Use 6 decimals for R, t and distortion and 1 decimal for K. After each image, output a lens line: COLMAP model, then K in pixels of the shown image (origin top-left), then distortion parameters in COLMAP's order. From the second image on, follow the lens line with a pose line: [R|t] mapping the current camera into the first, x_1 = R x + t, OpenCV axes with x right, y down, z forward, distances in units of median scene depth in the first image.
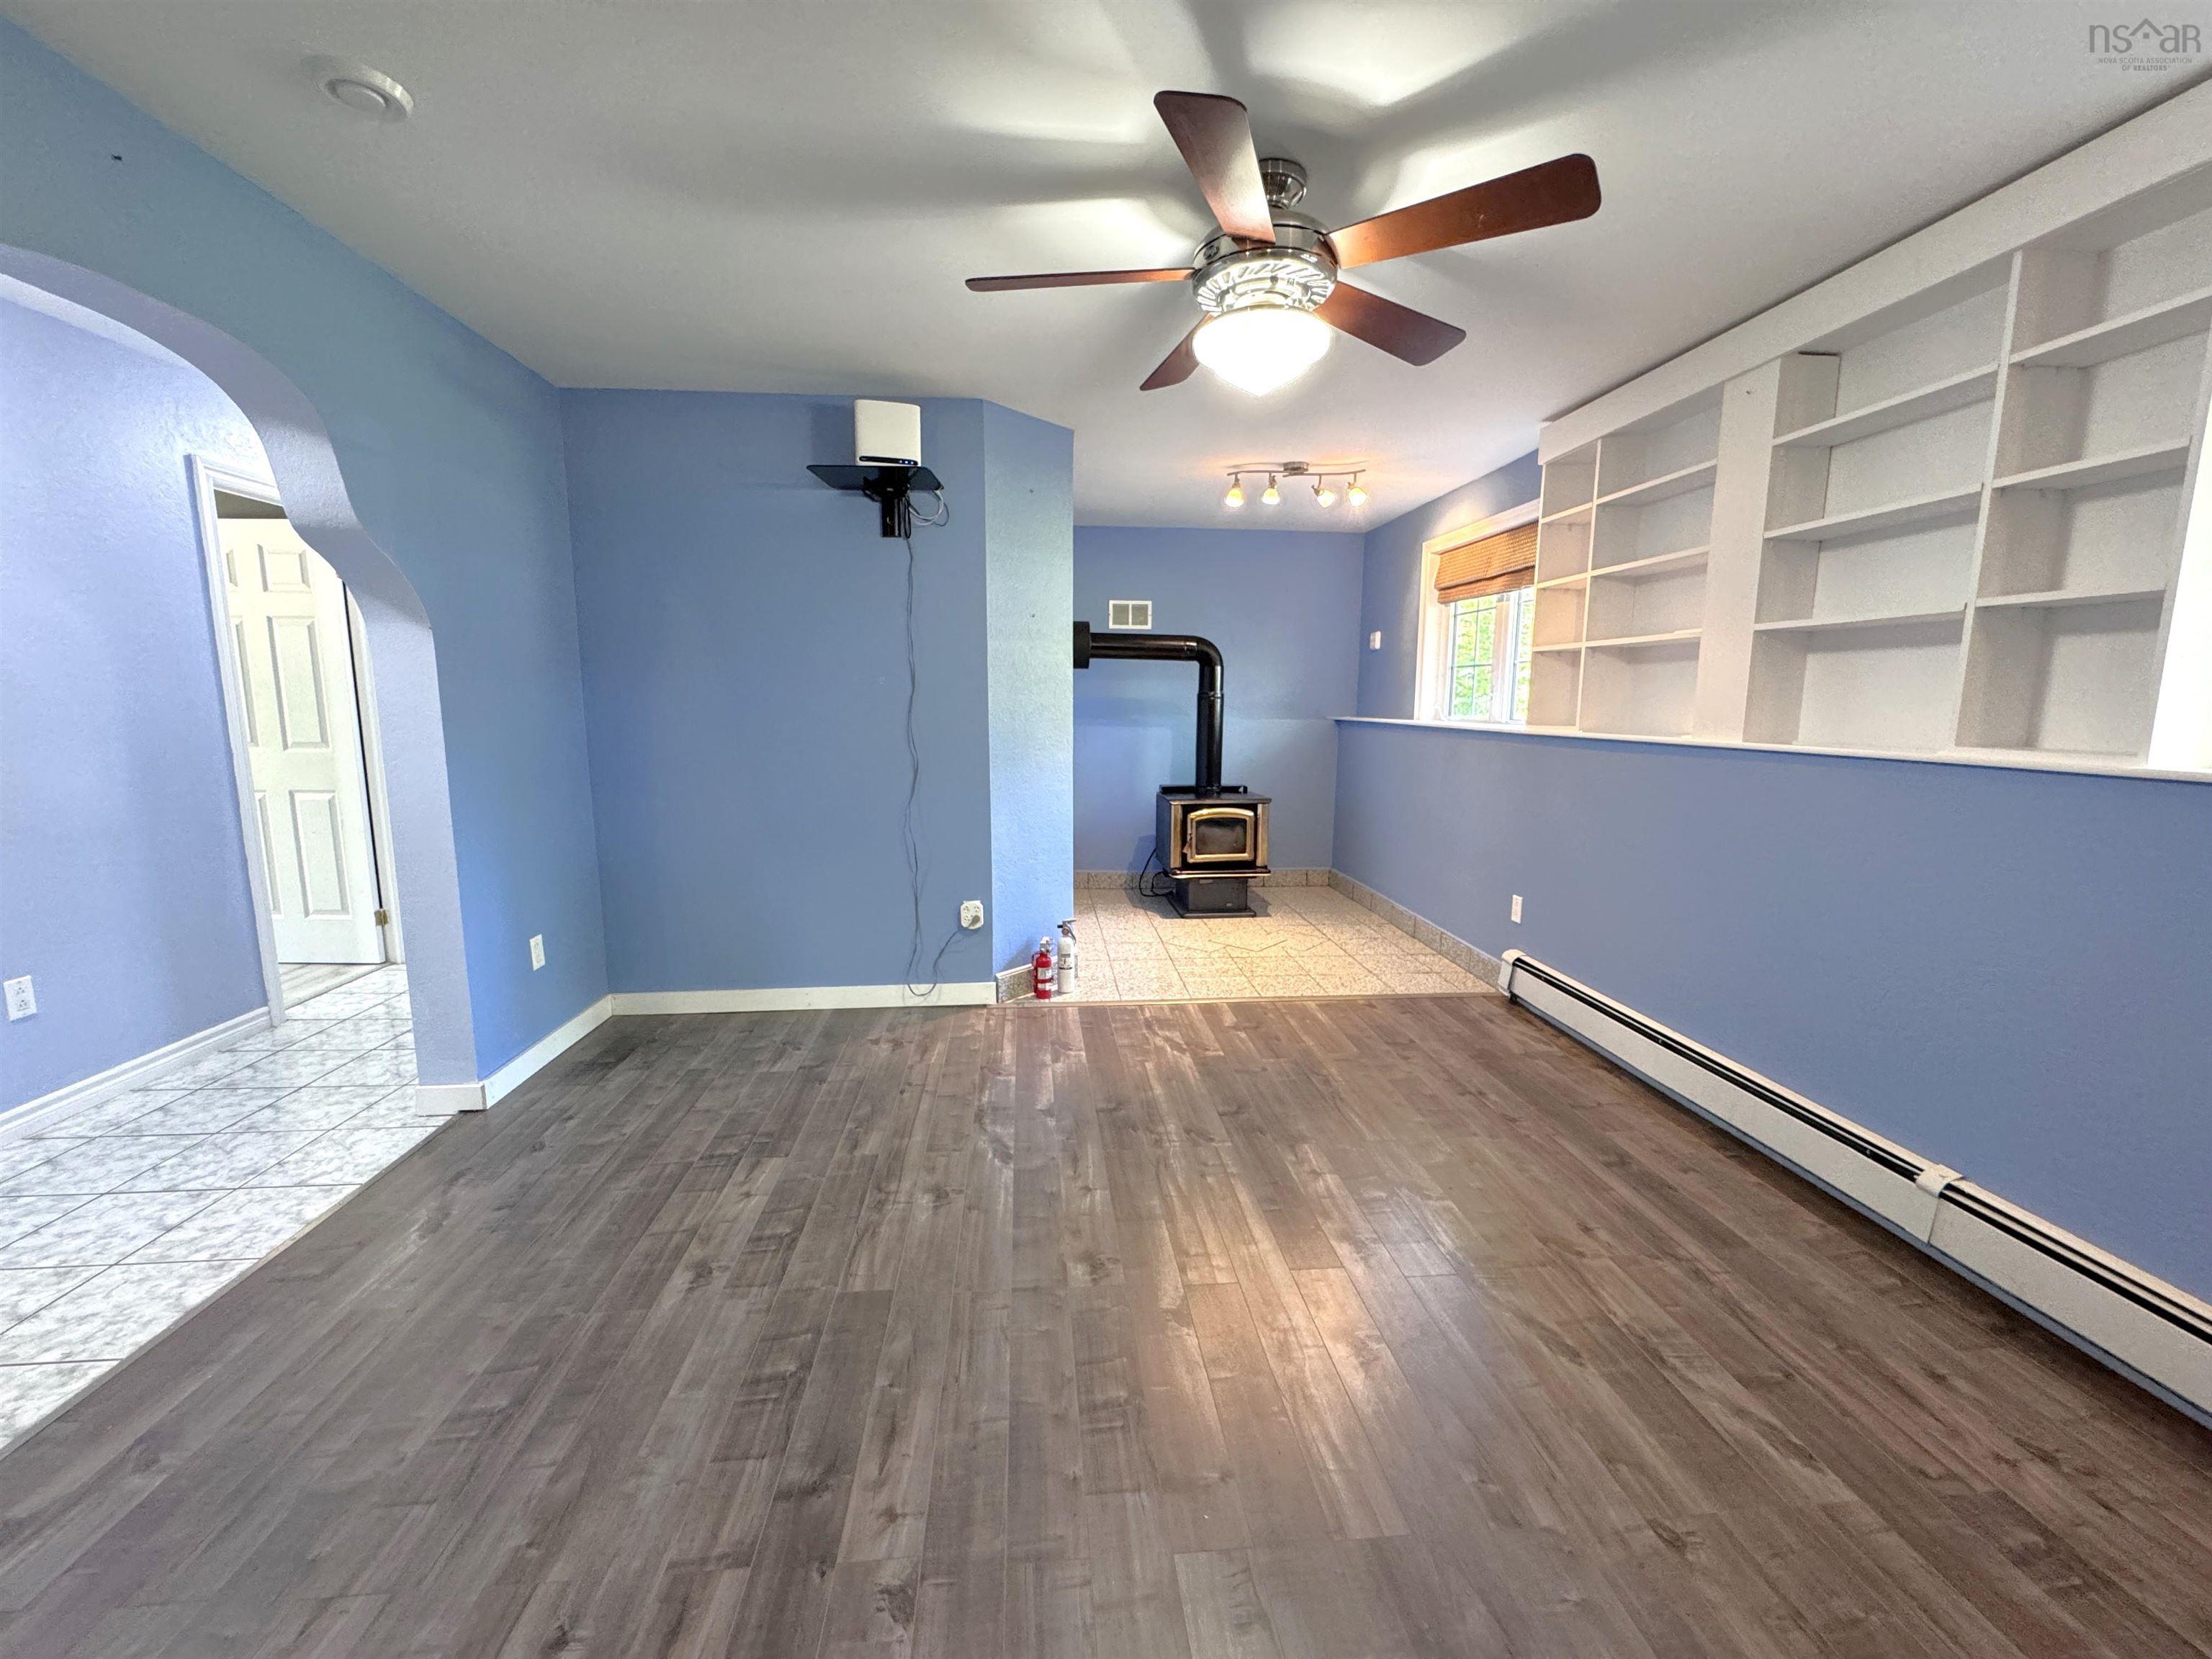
lens RADIAL K [[885.9, 0, 1106.0], [0, 885.9, 829.5], [0, 0, 1]] dist [-0.003811, 0.000243]
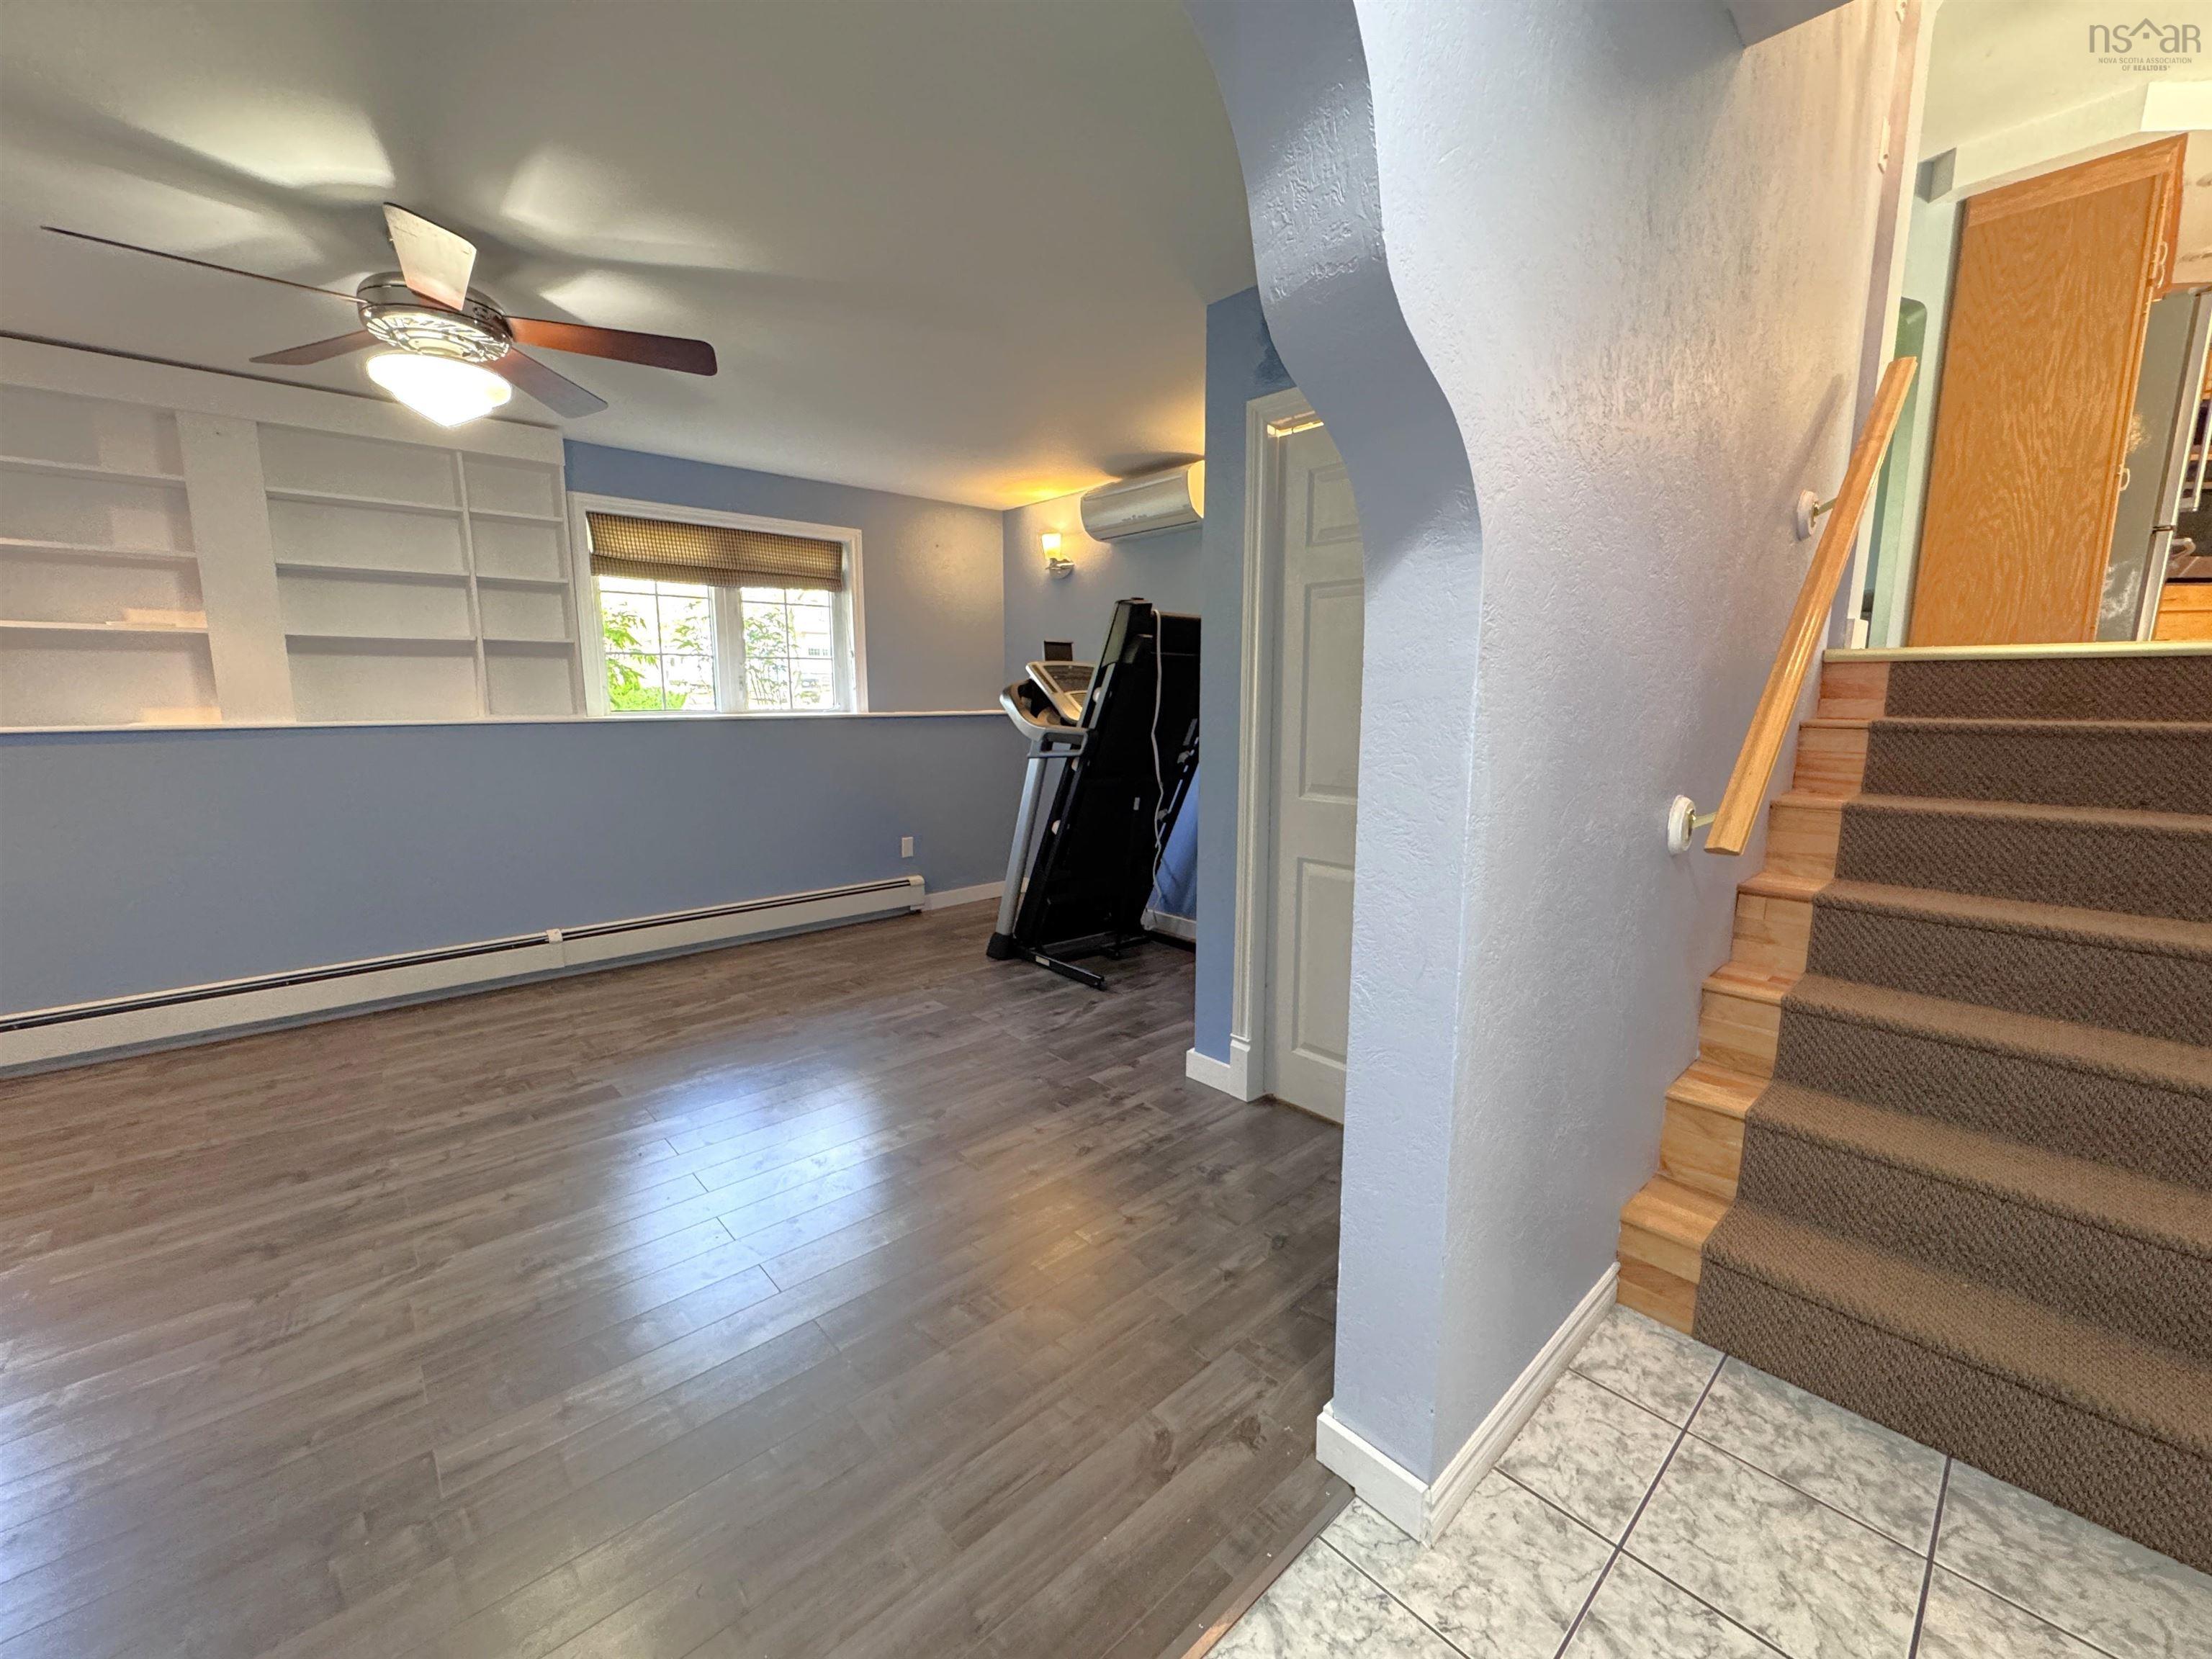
lens RADIAL K [[885.9, 0, 1106.0], [0, 885.9, 829.5], [0, 0, 1]] dist [-0.003811, 0.000243]
pose [[-0.599338, -0.126997, 0.790358, -0.825219], [0.114521, 0.963576, 0.241673, -0.102360], [-0.792262, 0.235357, -0.562964, 0.682911]]
